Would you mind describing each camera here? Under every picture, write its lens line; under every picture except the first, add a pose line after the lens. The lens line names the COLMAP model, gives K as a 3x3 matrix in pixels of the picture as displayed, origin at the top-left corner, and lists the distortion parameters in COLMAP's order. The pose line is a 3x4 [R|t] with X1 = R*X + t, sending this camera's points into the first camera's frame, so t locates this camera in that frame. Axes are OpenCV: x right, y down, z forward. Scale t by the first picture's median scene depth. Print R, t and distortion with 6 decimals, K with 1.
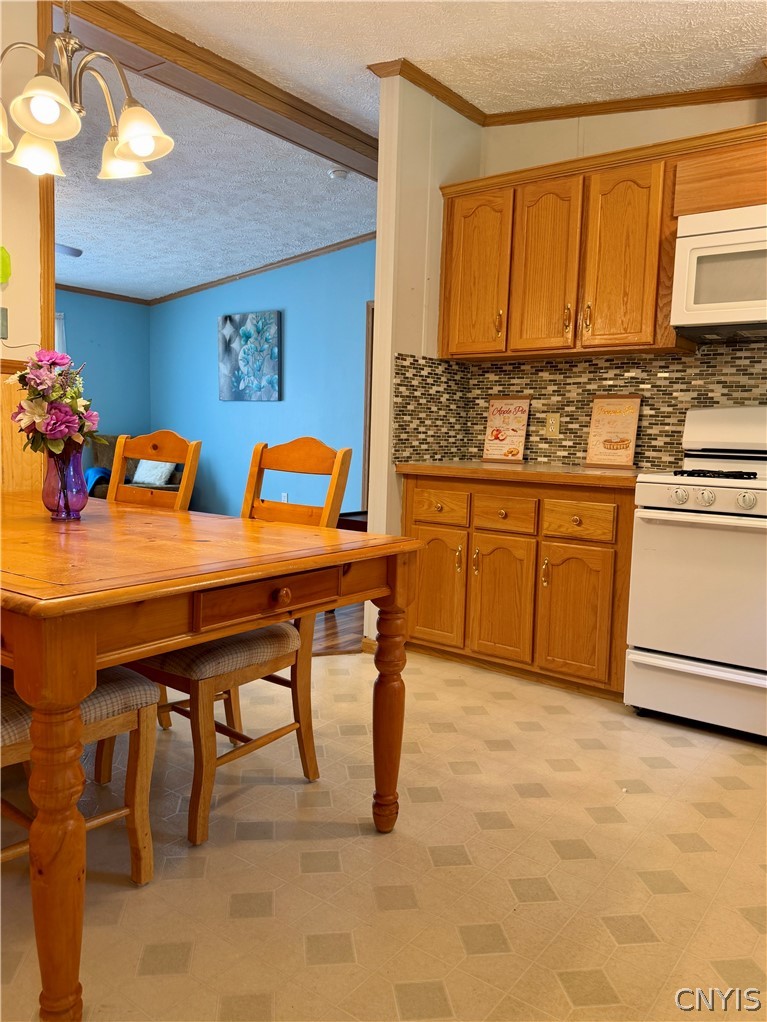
lens RADIAL K [[815.7, 0, 384.3], [0, 815.7, 530.9], [0, 0, 1]] dist [0.000456, -0.153185]
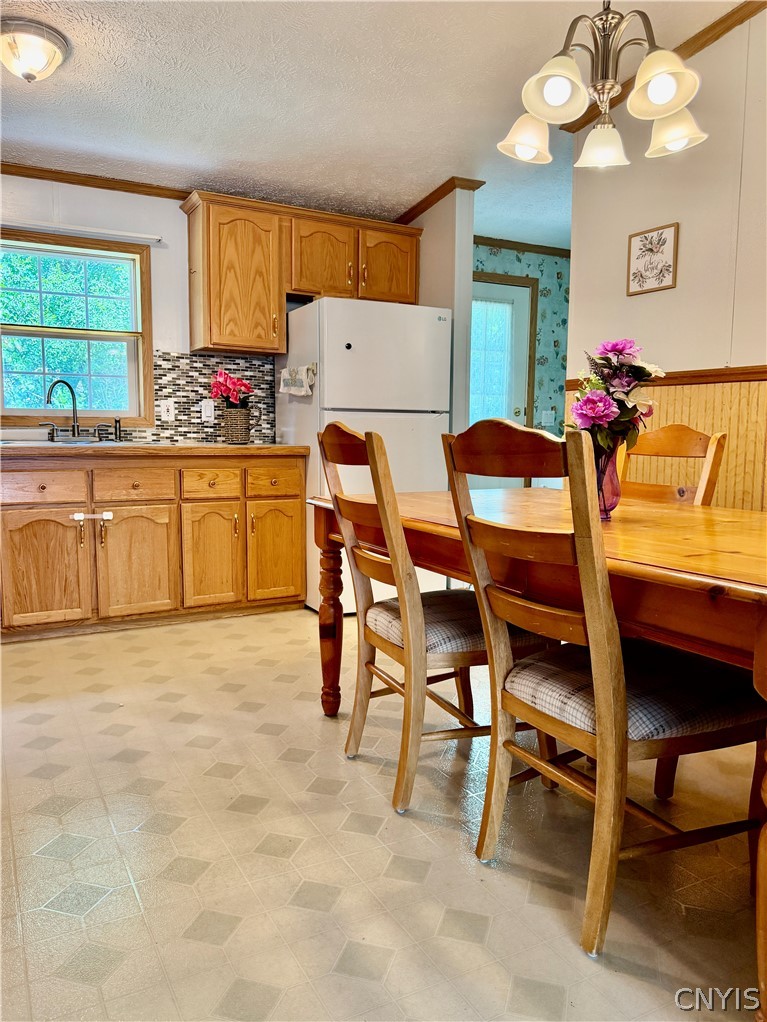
lens RADIAL K [[746.5, 0, 383.5], [0, 746.5, 511.0], [0, 0, 1]] dist [0.163358, -0.233798]
pose [[-0.917009, -0.075467, 0.391662, -0.361572], [0.014305, 0.975084, 0.221376, -0.155456], [-0.398610, 0.208607, -0.893081, 1.344729]]
